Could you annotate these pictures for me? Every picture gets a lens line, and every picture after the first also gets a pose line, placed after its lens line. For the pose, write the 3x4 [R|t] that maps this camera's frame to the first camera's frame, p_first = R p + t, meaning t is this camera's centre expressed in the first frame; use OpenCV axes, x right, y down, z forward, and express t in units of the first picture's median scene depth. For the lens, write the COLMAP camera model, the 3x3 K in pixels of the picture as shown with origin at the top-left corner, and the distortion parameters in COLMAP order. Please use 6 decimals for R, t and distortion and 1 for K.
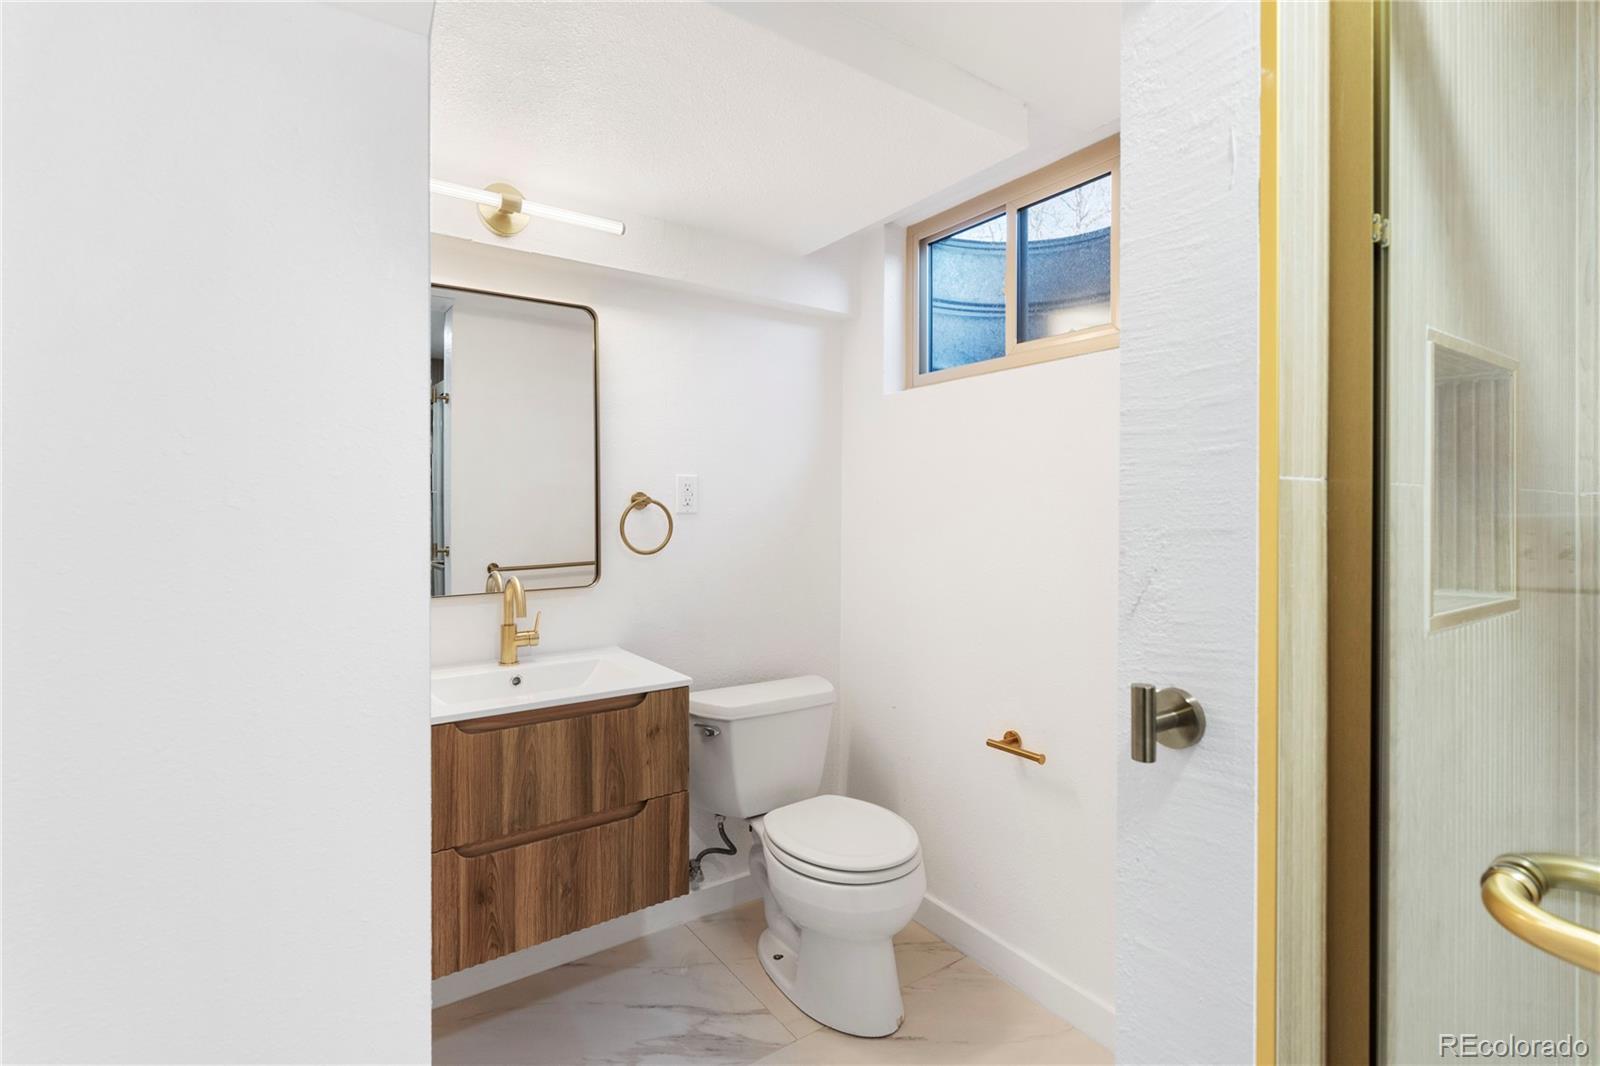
lens RADIAL K [[724.6, 0, 796.9], [0, 724.6, 508.2], [0, 0, 1]] dist [-0.003995, 0.001470]
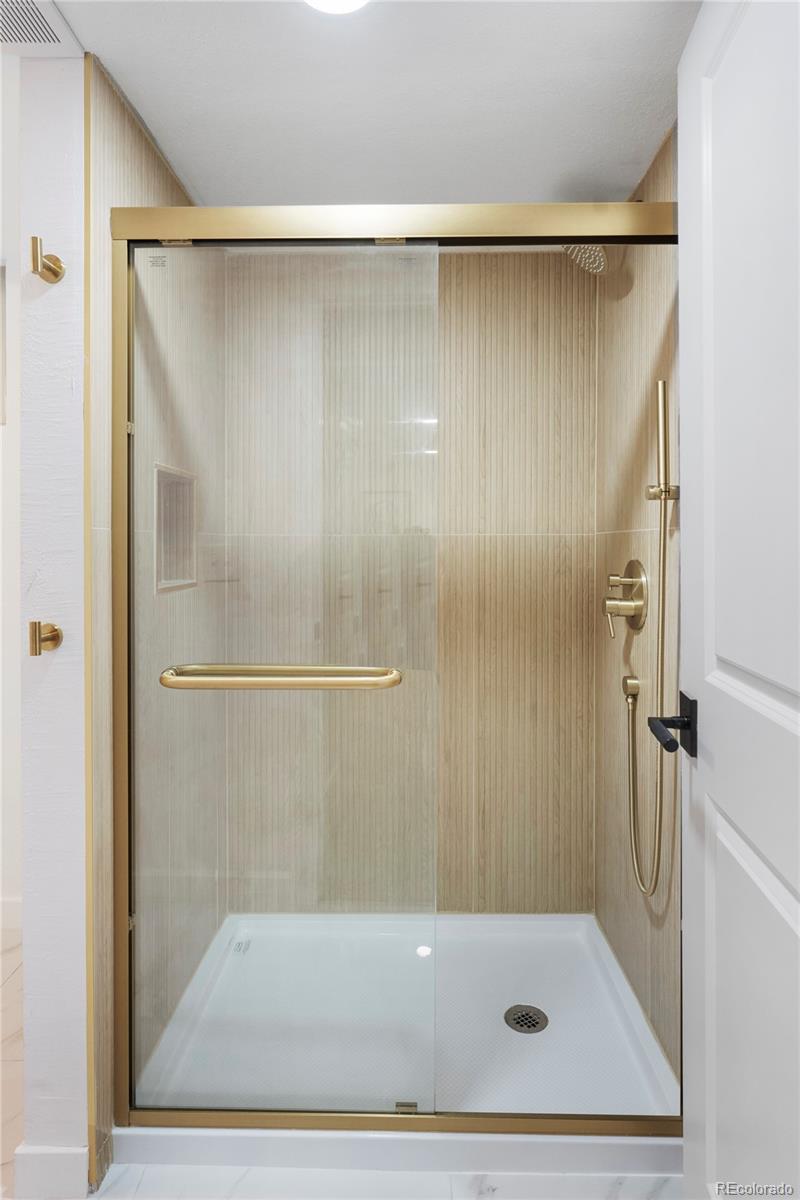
lens RADIAL K [[680.0, 0, 402.1], [0, 680.0, 552.9], [0, 0, 1]] dist [-0.004266, -0.000590]
pose [[0.551521, -0.012583, 0.834066, -0.331002], [-0.000407, 0.999882, 0.015353, 0.002480], [-0.834161, -0.008807, 0.551451, -0.563567]]
